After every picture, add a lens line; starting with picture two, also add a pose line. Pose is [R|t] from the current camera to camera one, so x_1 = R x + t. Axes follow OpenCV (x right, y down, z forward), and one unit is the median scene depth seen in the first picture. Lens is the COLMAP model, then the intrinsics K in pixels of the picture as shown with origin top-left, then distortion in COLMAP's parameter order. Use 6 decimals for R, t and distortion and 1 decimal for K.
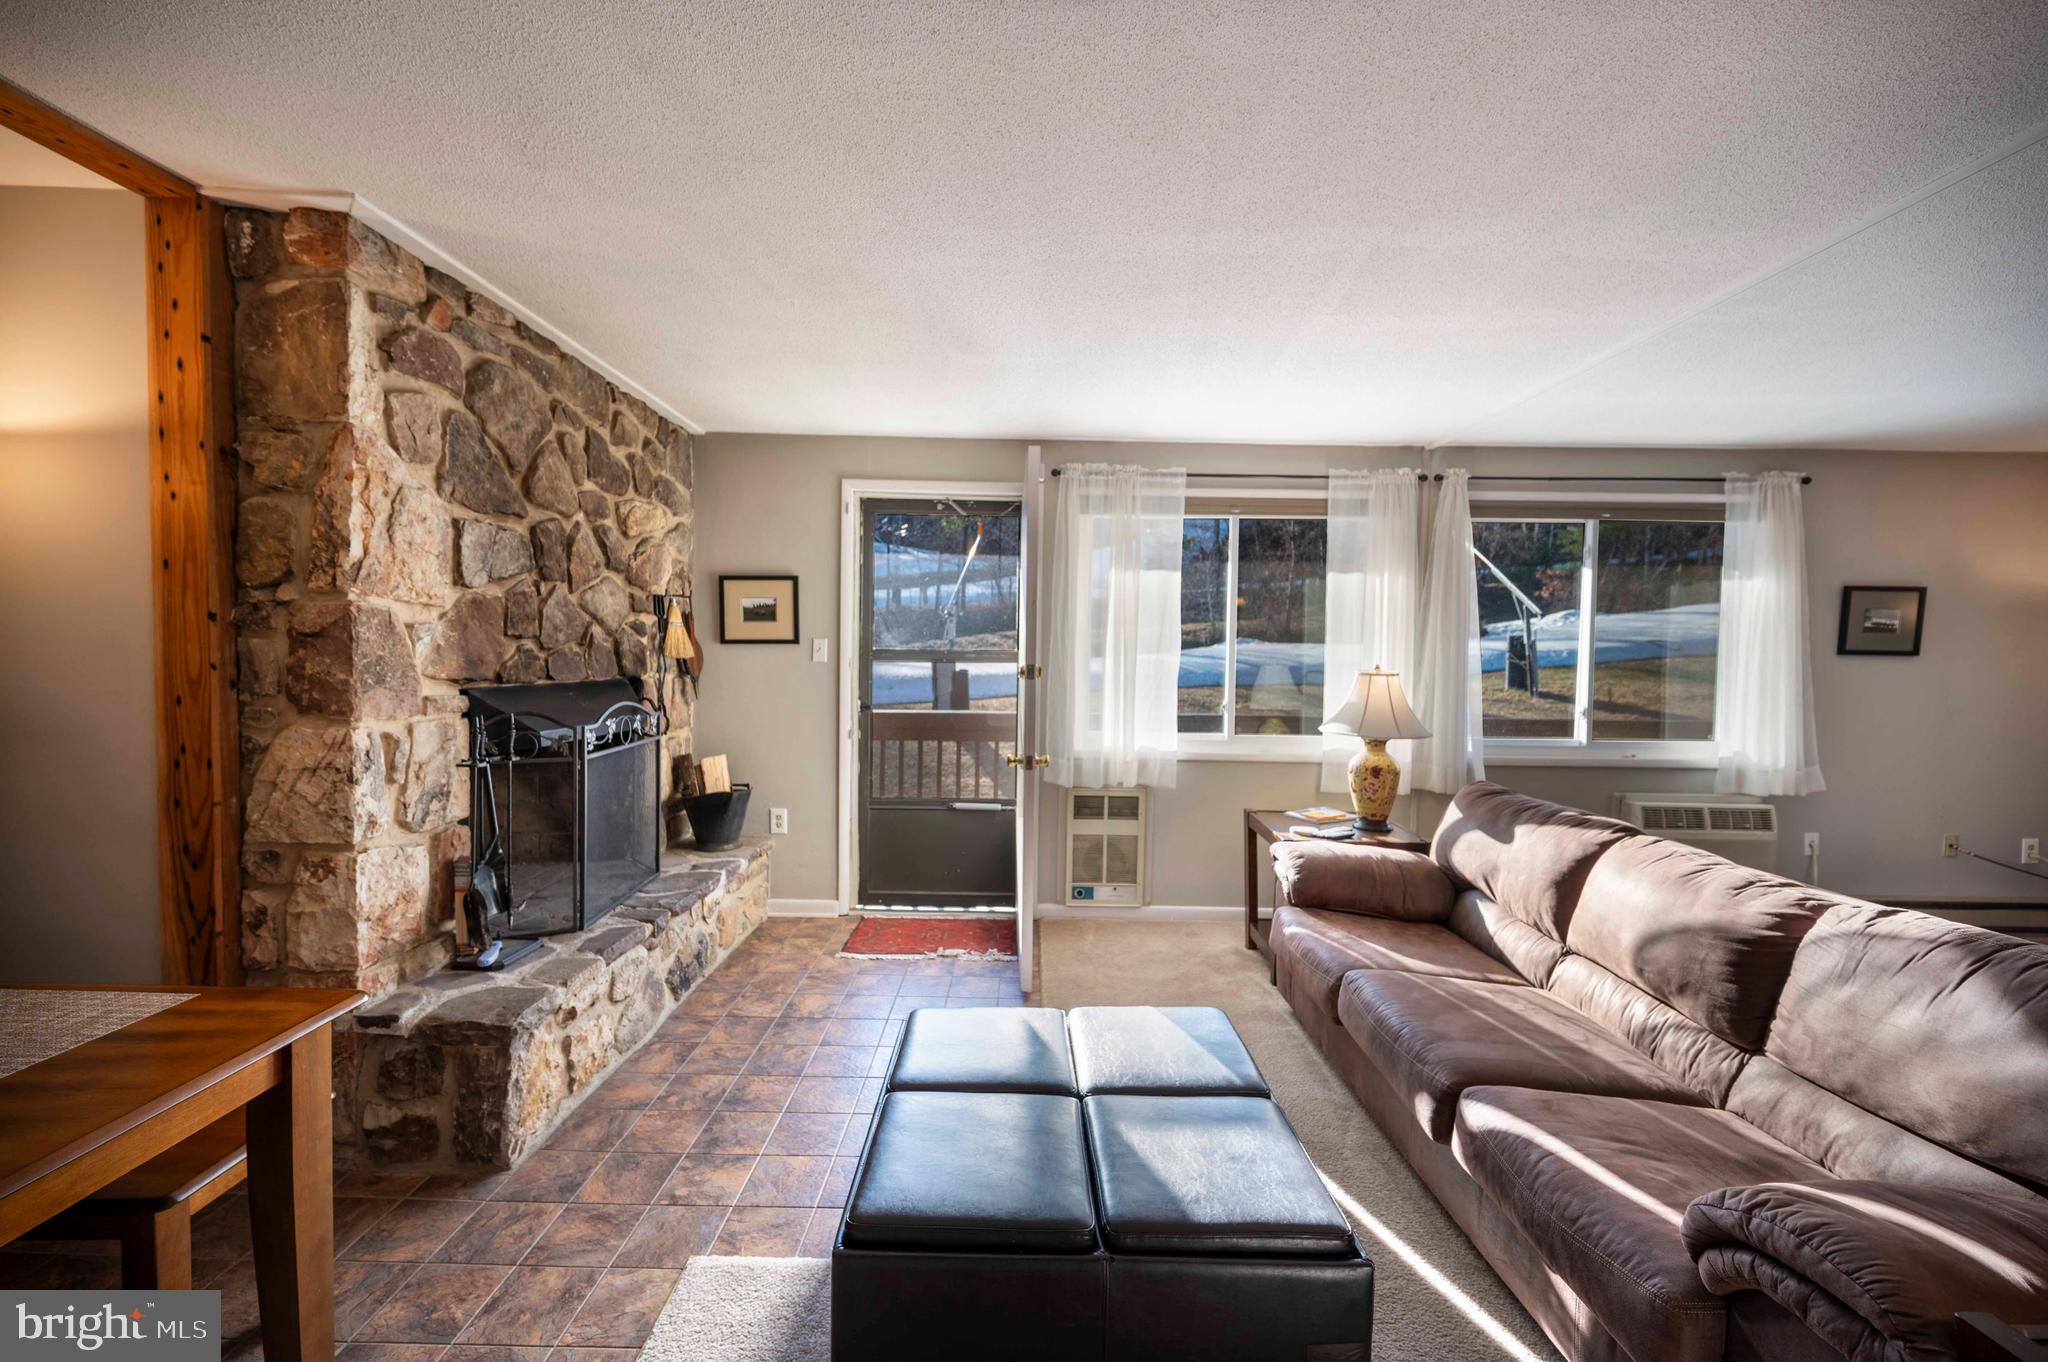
lens RADIAL K [[801.8, 0, 1022.7], [0, 801.8, 680.3], [0, 0, 1]] dist [-0.001107, 0.000033]
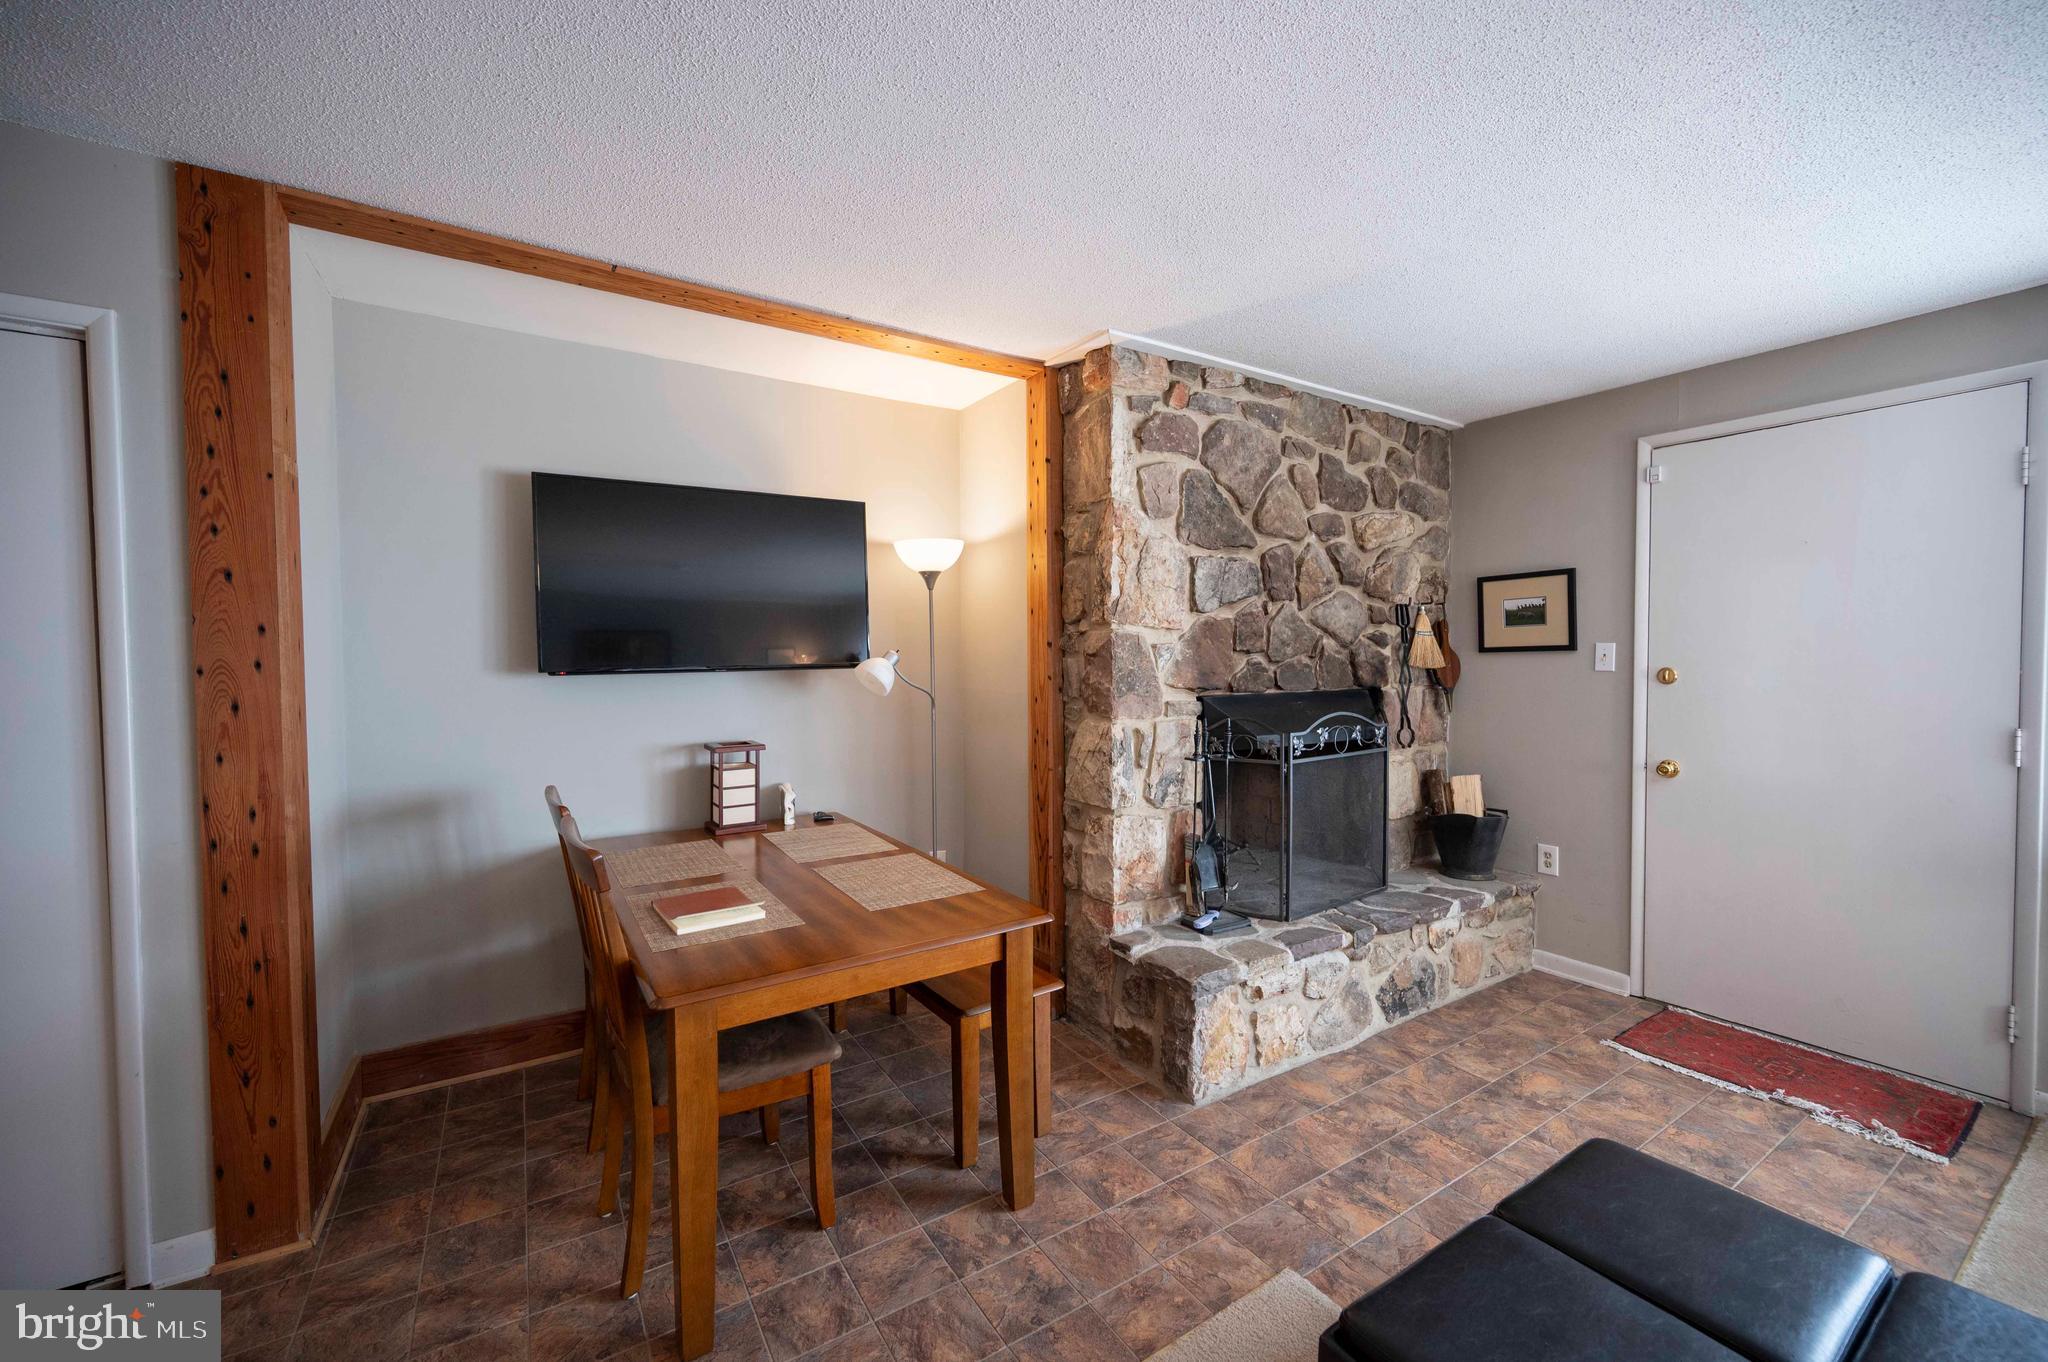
lens RADIAL K [[800.2, 0, 1024.1], [0, 800.2, 679.4], [0, 0, 1]] dist [-0.000986, -0.000497]
pose [[0.537755, 0.003370, -0.843094, 0.166316], [-0.014433, 0.999882, -0.005209, -0.004120], [0.842977, 0.014970, 0.537741, 0.114092]]
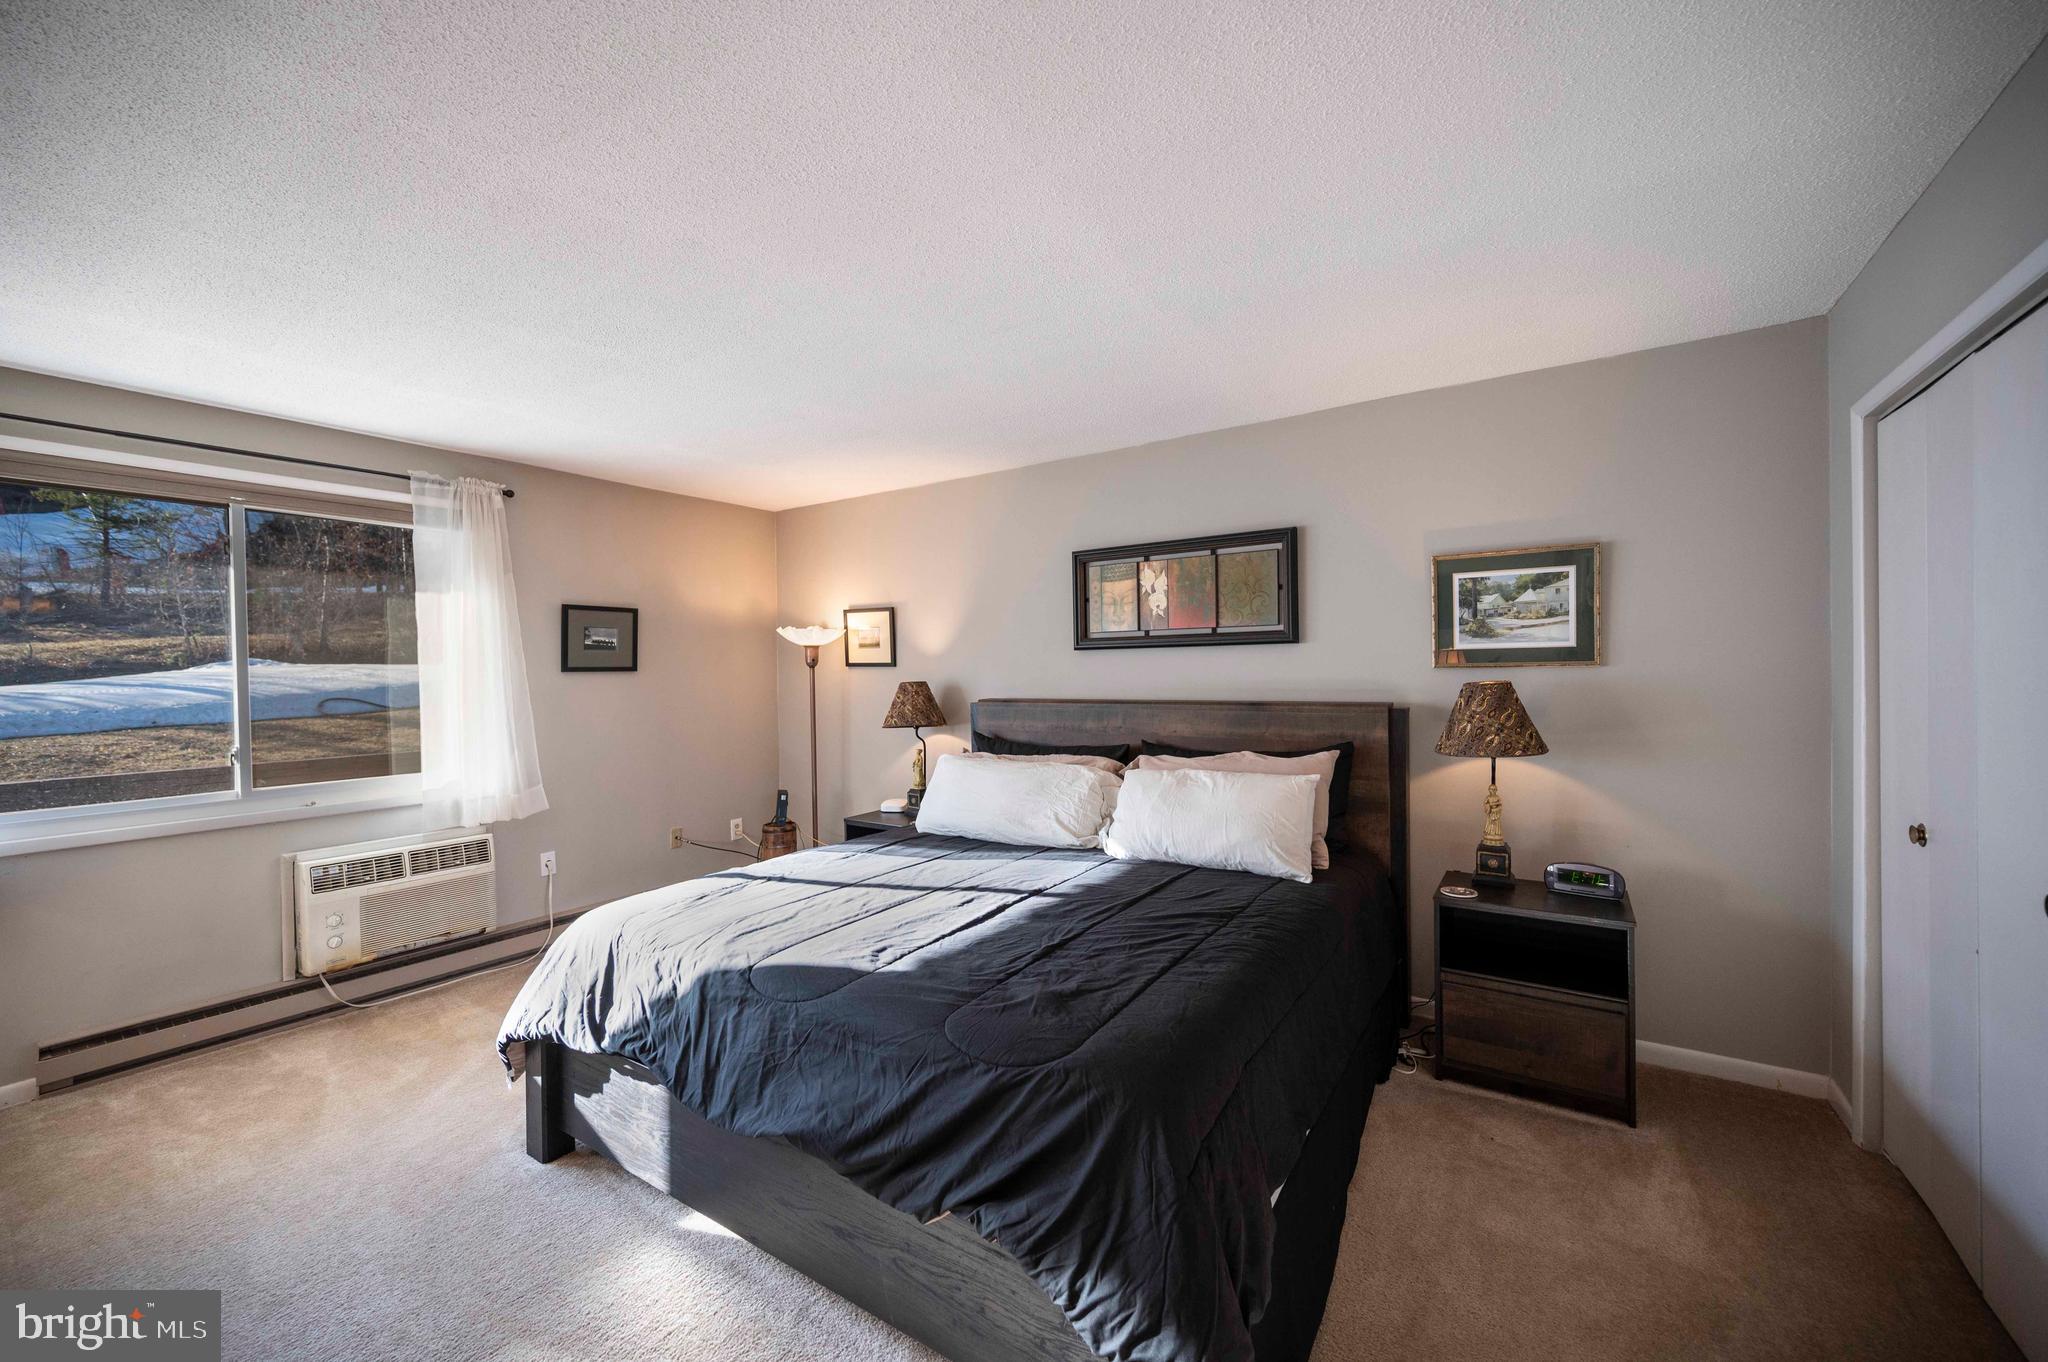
lens RADIAL K [[800.7, 0, 1023.7], [0, 800.7, 680.1], [0, 0, 1]] dist [-0.000961, -0.000511]
pose [[0.551779, -0.032672, 0.833350, 0.737533], [0.050644, 0.998701, 0.005623, 0.003770], [-0.832451, 0.039102, 0.552717, -0.068637]]
